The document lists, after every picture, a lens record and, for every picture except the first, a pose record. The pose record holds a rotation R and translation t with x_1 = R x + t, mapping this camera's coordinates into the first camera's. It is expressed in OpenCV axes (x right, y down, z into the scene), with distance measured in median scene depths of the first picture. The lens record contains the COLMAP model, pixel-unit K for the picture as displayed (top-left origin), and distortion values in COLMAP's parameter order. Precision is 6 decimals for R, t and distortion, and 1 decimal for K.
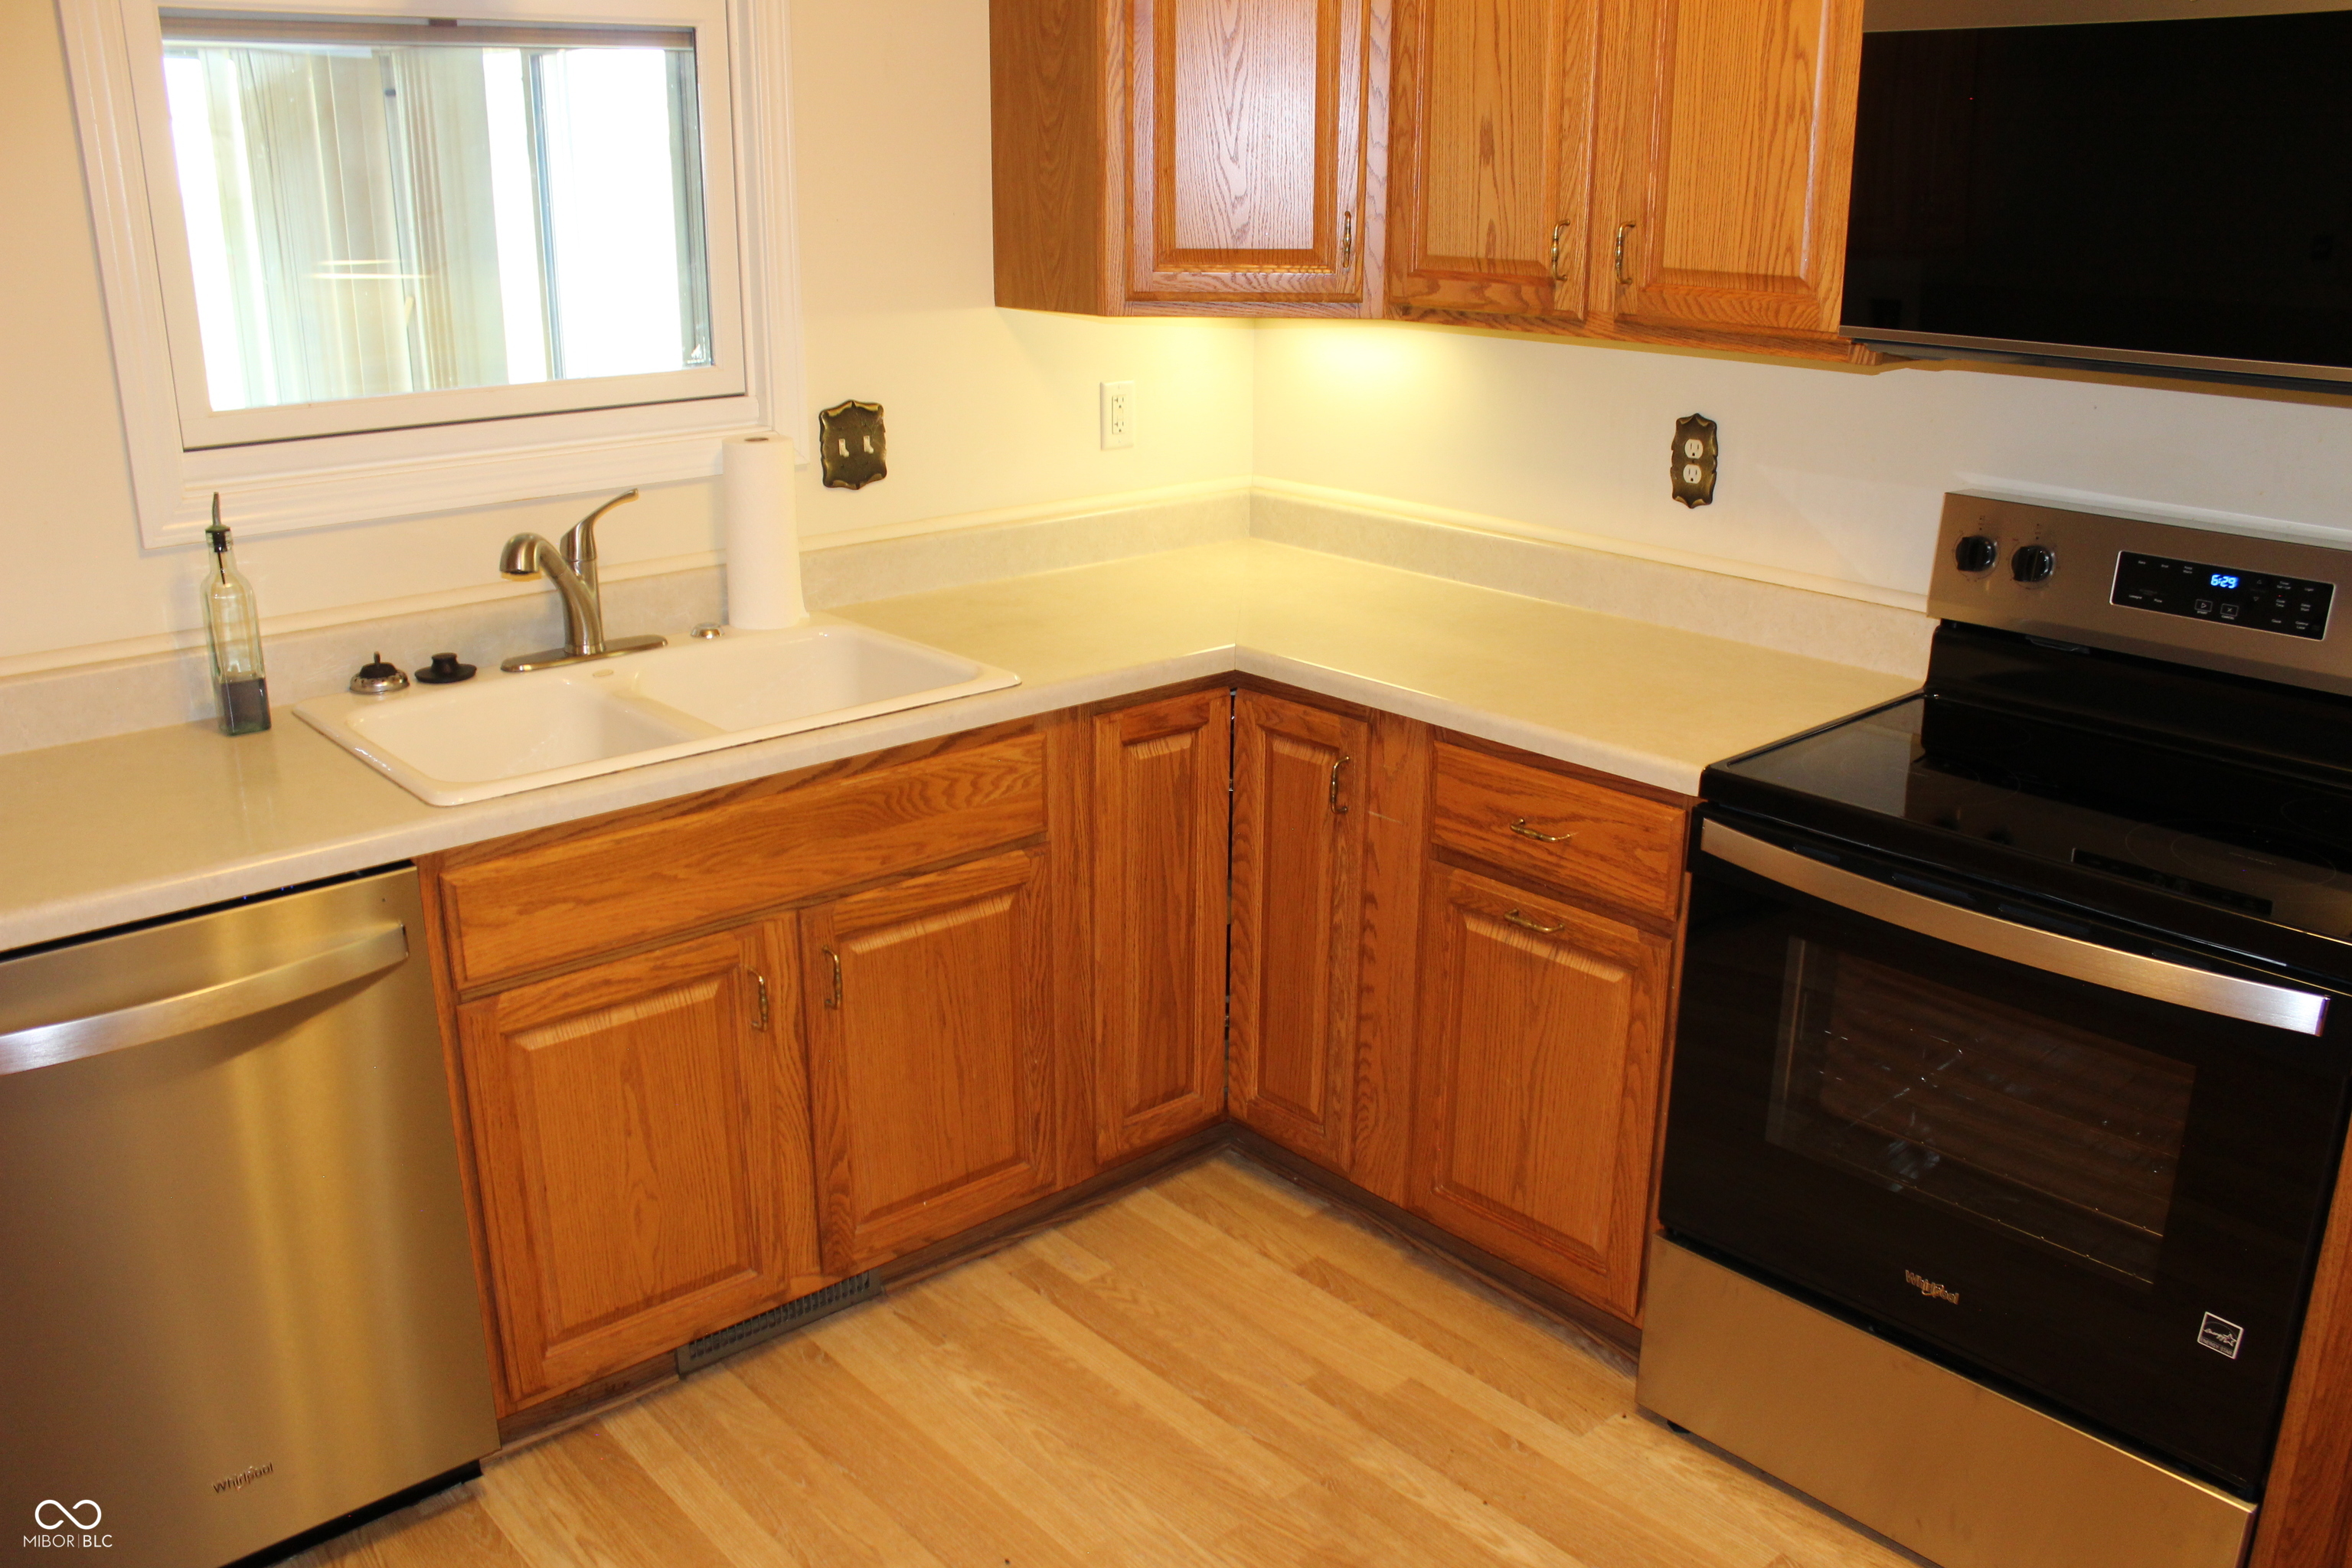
lens RADIAL K [[1943.6, 0, 1176.0], [0, 1943.6, 784.0], [0, 0, 1]] dist [-0.165408, 0.155233]
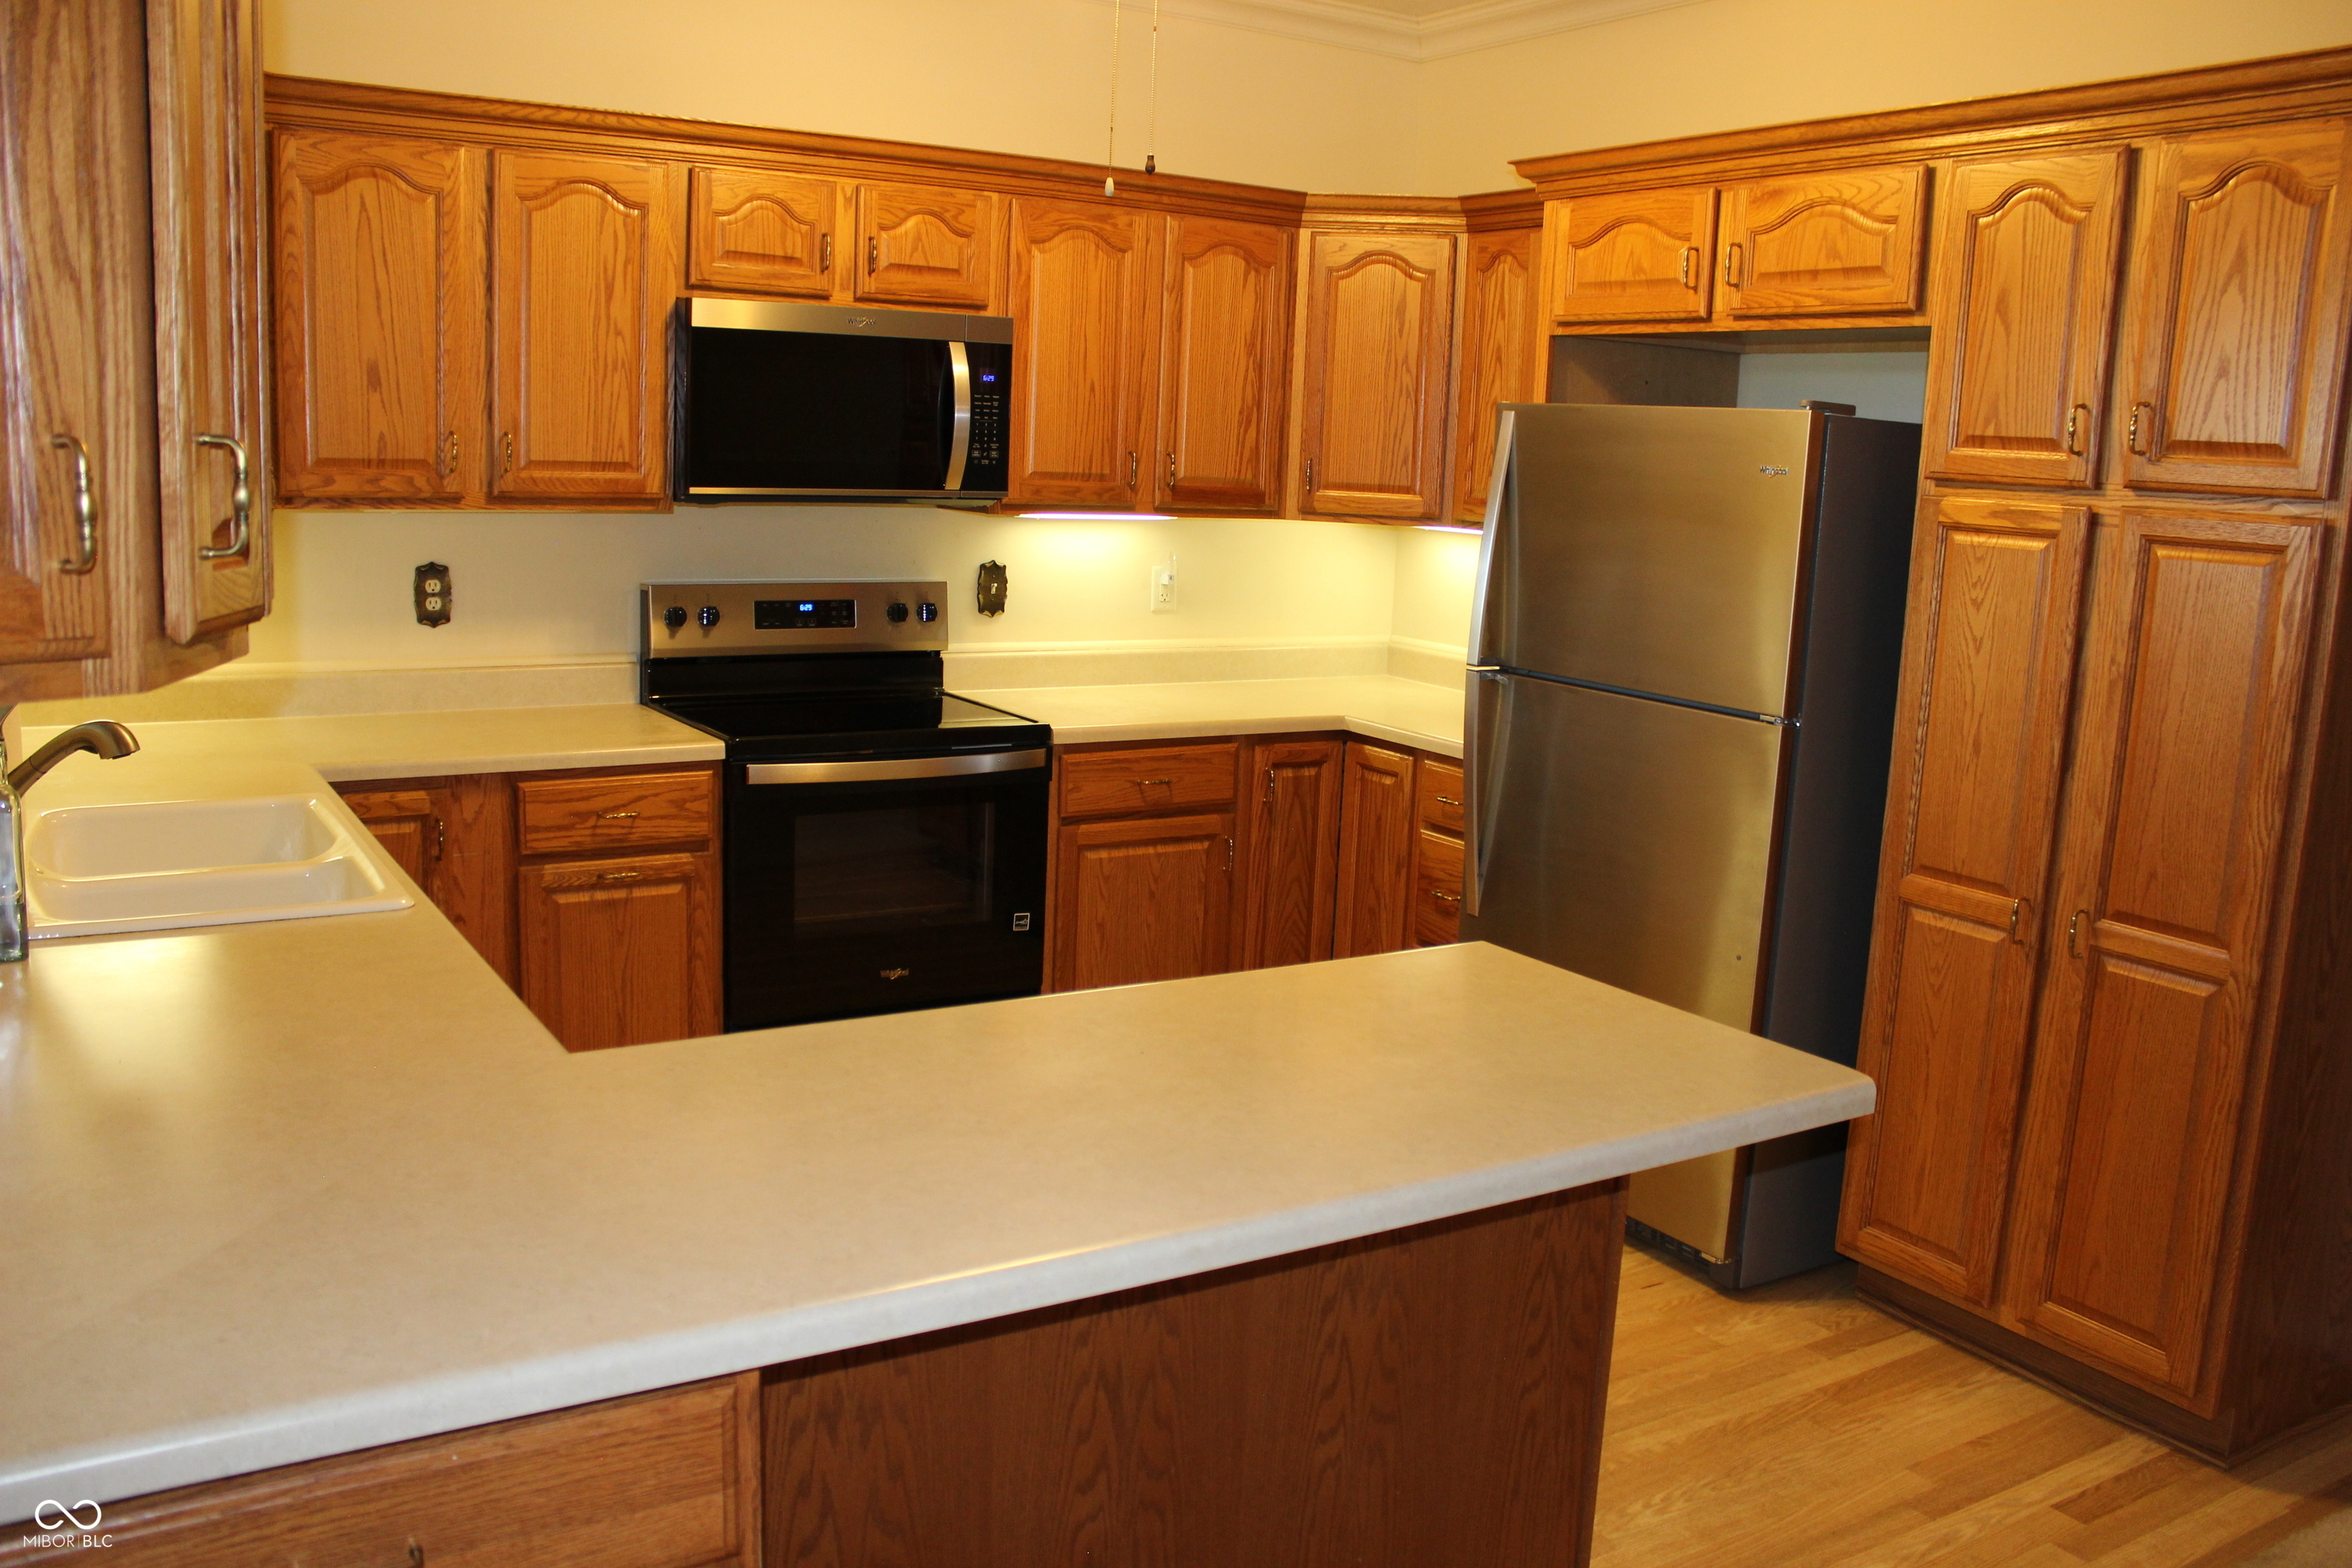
lens RADIAL K [[1943.6, 0, 1176.0], [0, 1943.6, 784.0], [0, 0, 1]] dist [-0.165408, 0.155233]
pose [[0.165569, -0.168388, 0.971716, -1.170961], [0.264515, 0.956794, 0.120732, -0.063561], [-0.950062, 0.237044, 0.202957, 0.236587]]
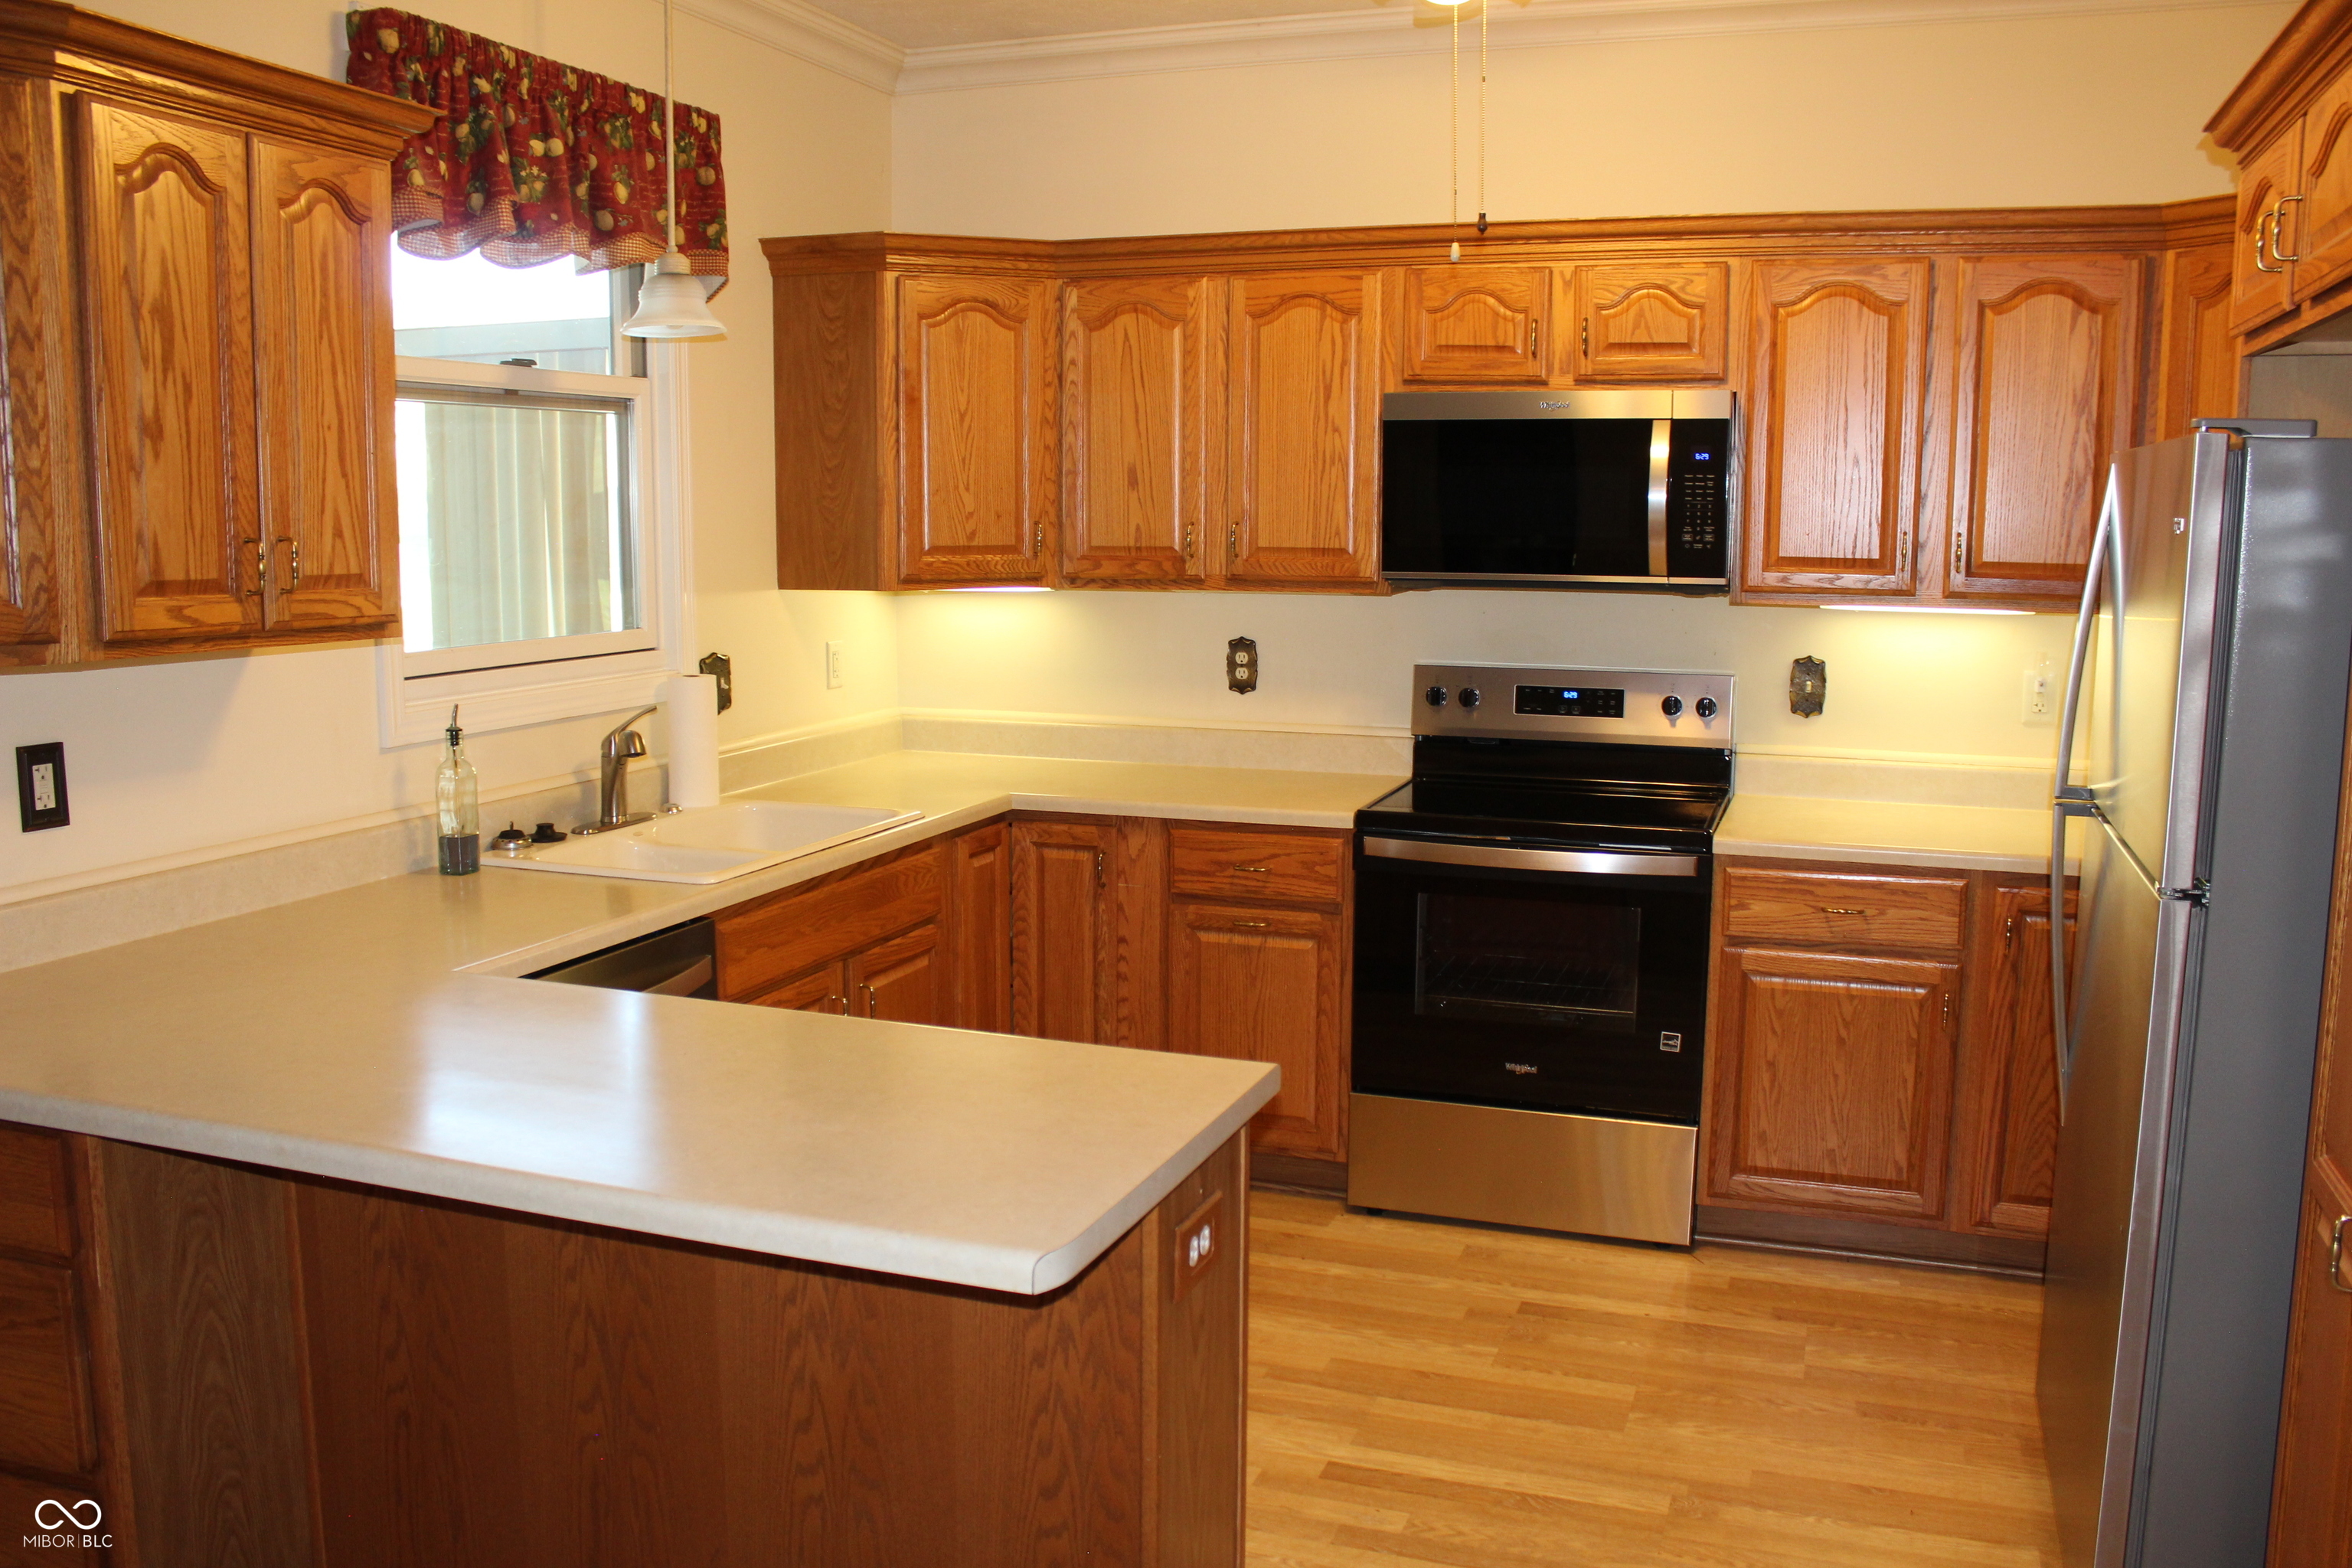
lens RADIAL K [[1943.6, 0, 1176.0], [0, 1943.6, 784.0], [0, 0, 1]] dist [-0.165408, 0.155233]
pose [[0.878198, -0.067631, 0.473492, -0.641729], [0.146419, 0.980440, -0.131527, 0.158355], [-0.455335, 0.184835, 0.870922, -0.454474]]
